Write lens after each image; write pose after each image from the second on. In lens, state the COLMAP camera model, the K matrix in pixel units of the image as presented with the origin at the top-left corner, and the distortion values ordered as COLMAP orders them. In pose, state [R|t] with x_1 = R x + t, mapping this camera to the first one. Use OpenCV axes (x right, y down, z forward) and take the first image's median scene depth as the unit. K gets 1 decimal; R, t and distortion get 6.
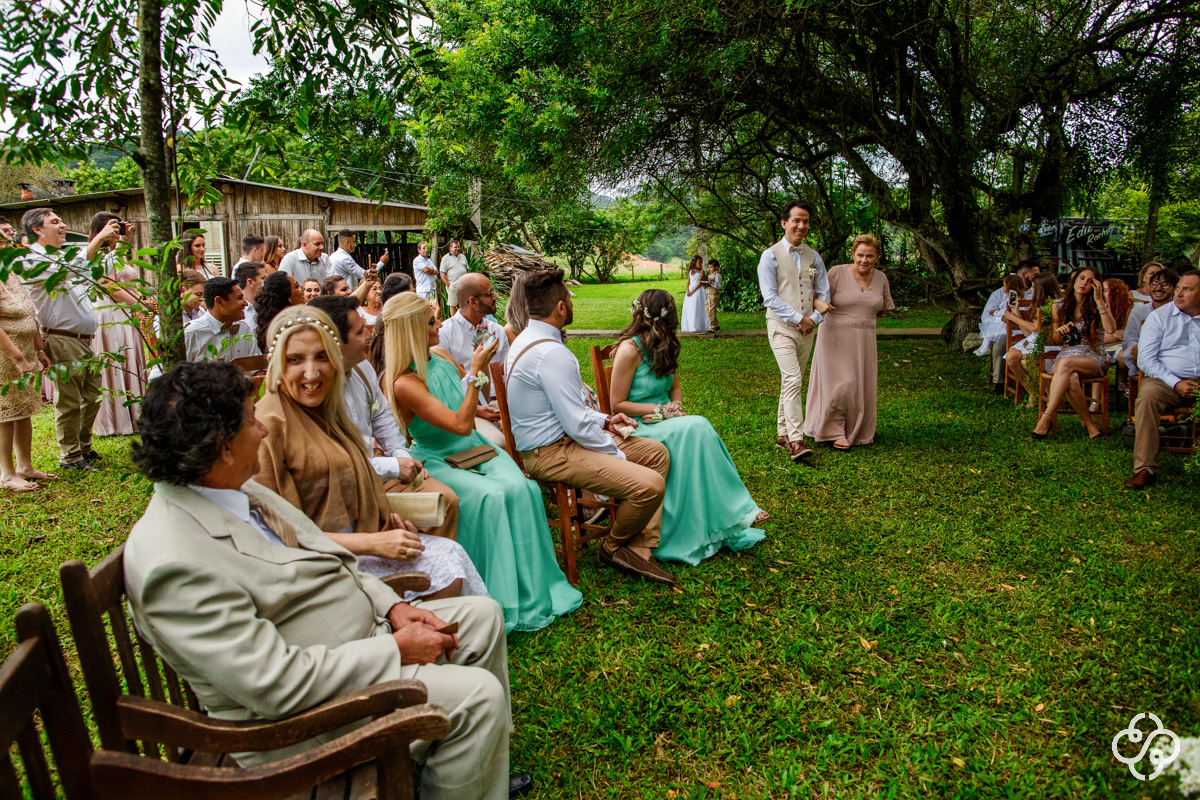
lens RADIAL K [[820.1, 0, 595.5], [0, 820.1, 391.4], [0, 0, 1]] dist [-0.046253, 0.043516]
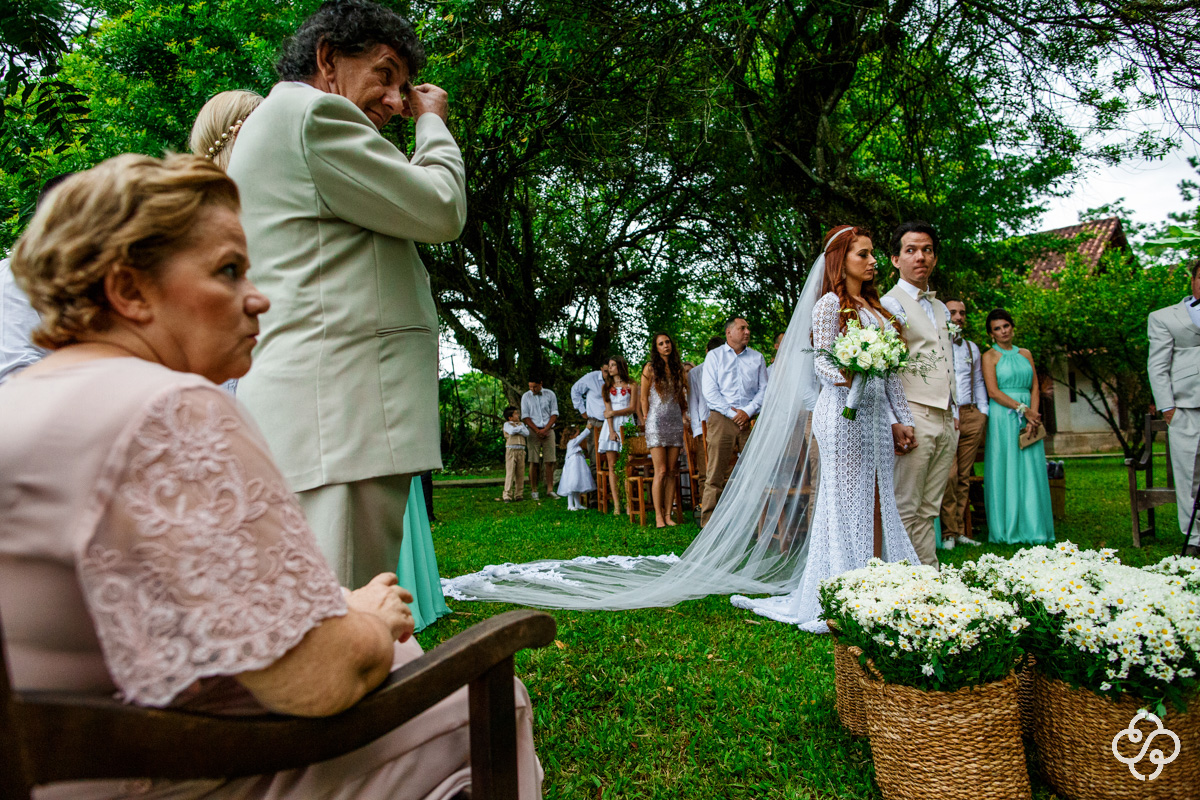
lens RADIAL K [[820.1, 0, 603.3], [0, 820.1, 399.4], [0, 0, 1]] dist [-0.046253, 0.043516]
pose [[0.861964, 0.023194, 0.506439, -0.033175], [0.095191, 0.973781, -0.206614, 0.043611], [-0.497953, 0.226302, 0.837156, 0.000735]]
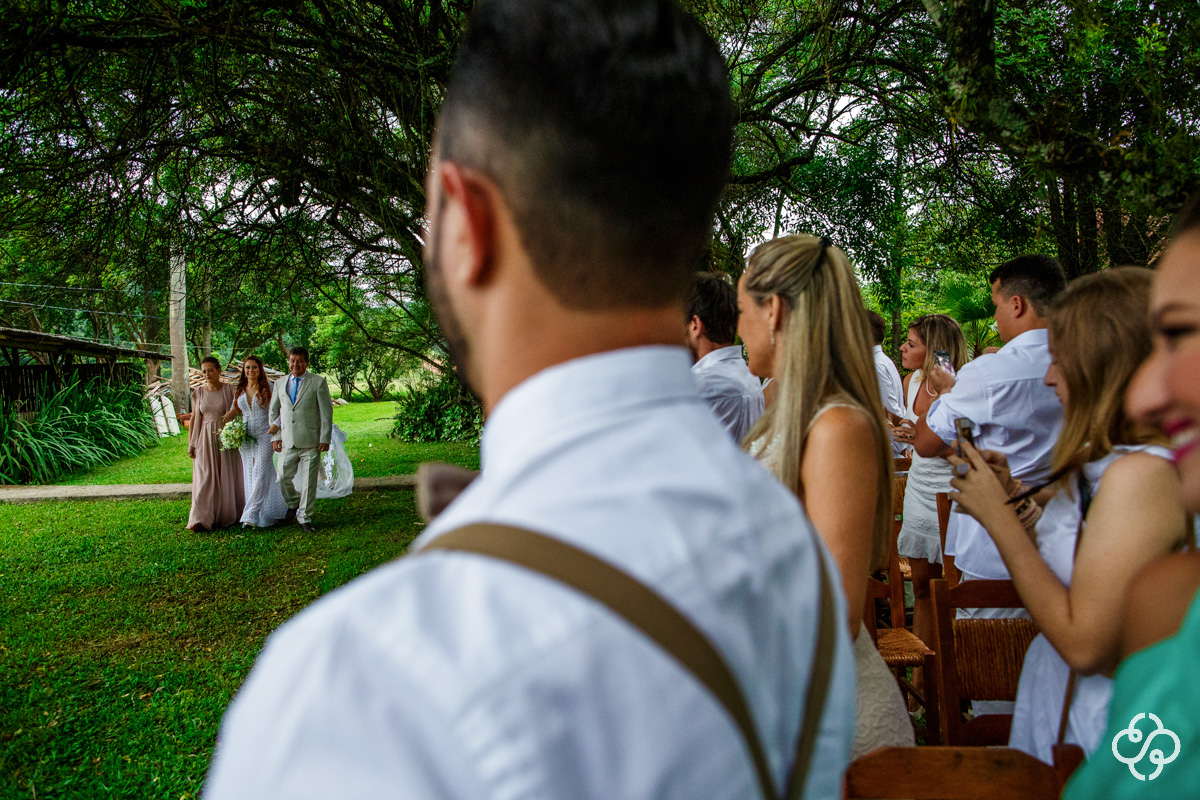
lens RADIAL K [[820.1, 0, 596.7], [0, 820.1, 403.9], [0, 0, 1]] dist [-0.046253, 0.043516]
pose [[0.980564, -0.028463, 0.194123, 0.218249], [0.050905, 0.992446, -0.111619, -0.044216], [-0.189480, 0.119331, 0.974606, 0.202775]]
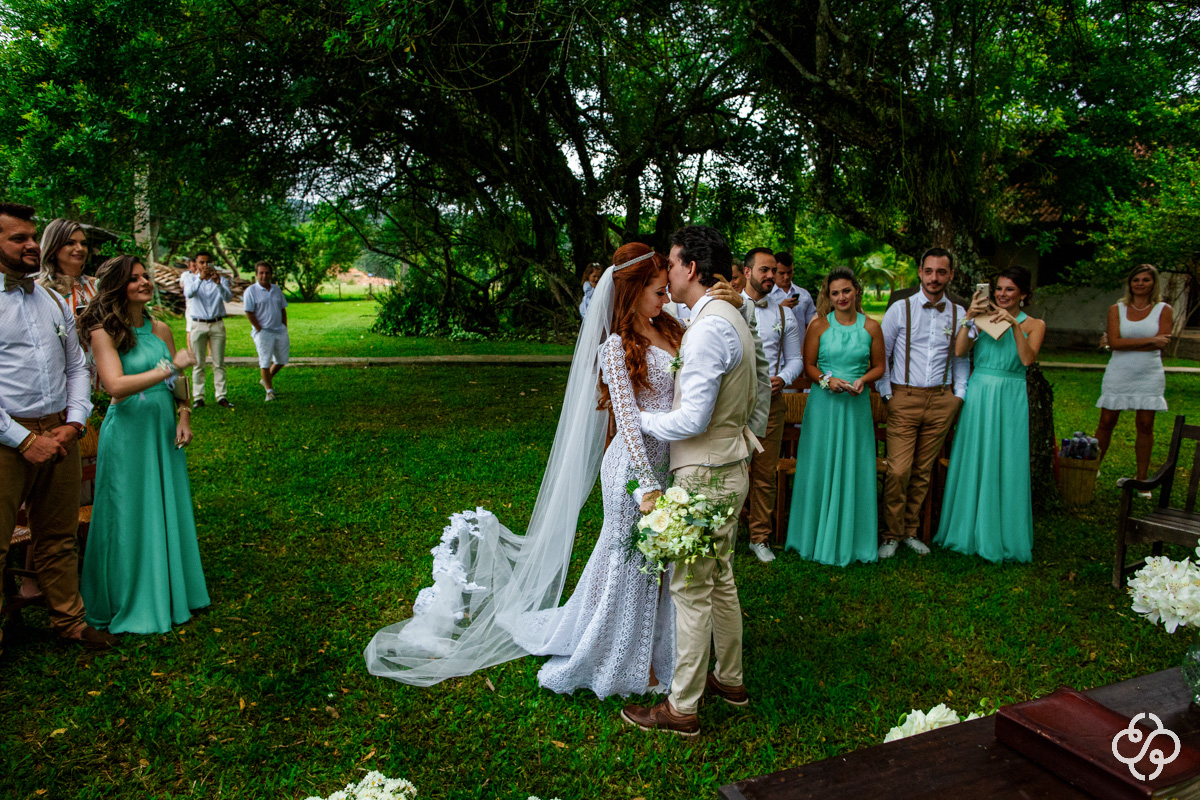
lens RADIAL K [[820.1, 0, 596.5], [0, 820.1, 396.0], [0, 0, 1]] dist [-0.046253, 0.043516]
pose [[0.948455, -0.015392, 0.316539, 0.079816], [0.020535, 0.999706, -0.012916, -0.009325], [-0.316247, 0.018751, 0.948492, -0.016920]]
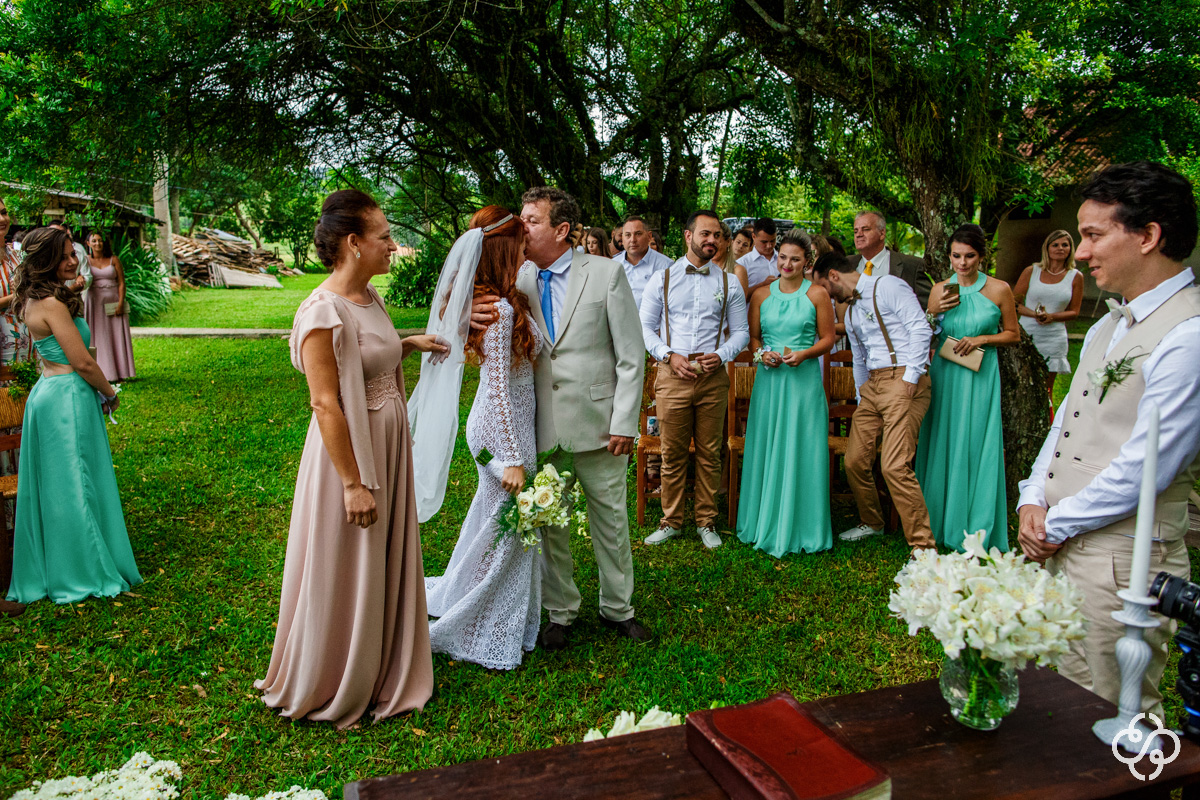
lens RADIAL K [[857.9, 0, 568.0], [0, 857.9, 376.2], [0, 0, 1]] dist [-0.038173, 0.031318]
pose [[0.970935, -0.012544, 0.239015, 0.115296], [0.014845, 0.999859, -0.007829, -0.008158], [-0.238883, 0.011150, 0.970984, -0.024576]]
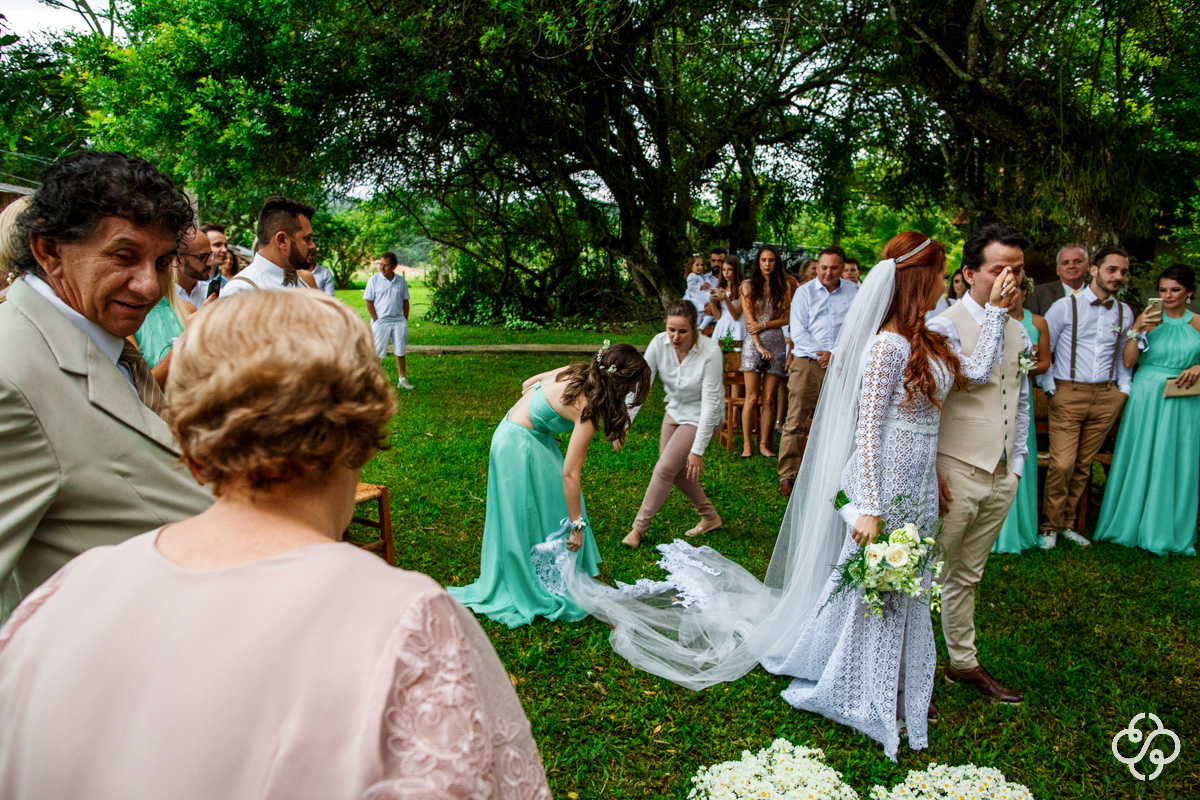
lens RADIAL K [[820.1, 0, 594.7], [0, 820.1, 395.8], [0, 0, 1]] dist [-0.046253, 0.043516]
pose [[0.954980, -0.009590, 0.296516, 0.022192], [0.010144, 0.999948, -0.000328, -0.010799], [-0.296497, 0.003321, 0.955028, -0.006787]]
